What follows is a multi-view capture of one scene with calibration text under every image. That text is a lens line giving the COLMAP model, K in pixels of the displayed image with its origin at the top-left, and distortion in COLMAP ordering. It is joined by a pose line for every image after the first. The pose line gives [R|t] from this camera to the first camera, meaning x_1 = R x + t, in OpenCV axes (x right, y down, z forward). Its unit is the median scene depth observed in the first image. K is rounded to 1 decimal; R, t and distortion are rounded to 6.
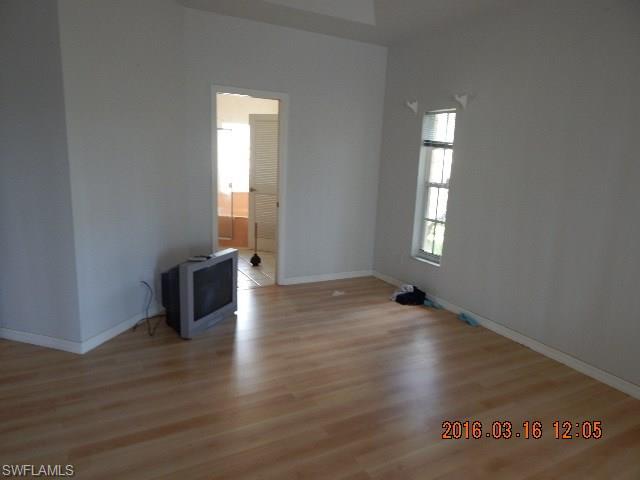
lens RADIAL K [[422.0, 0, 322.0], [0, 422.0, 239.1], [0, 0, 1]] dist [0.004891, 0.001018]
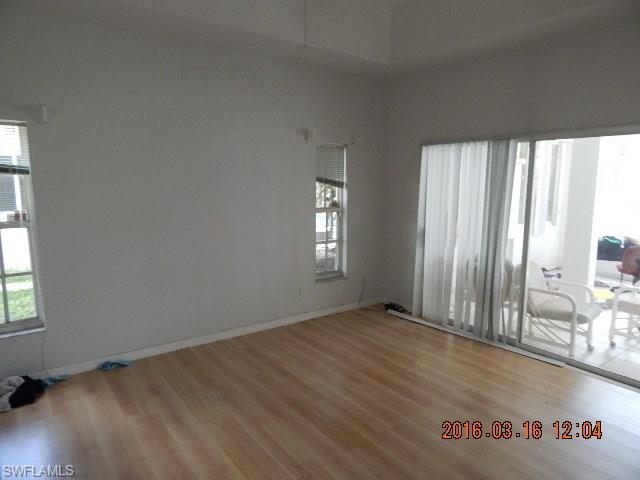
lens RADIAL K [[422.0, 0, 321.6], [0, 422.0, 241.4], [0, 0, 1]] dist [0.004891, 0.001018]
pose [[-0.136384, -0.195047, 0.971265, -0.521220], [0.182592, 0.958680, 0.218159, -0.170922], [-0.973684, 0.207098, -0.095135, 0.605111]]
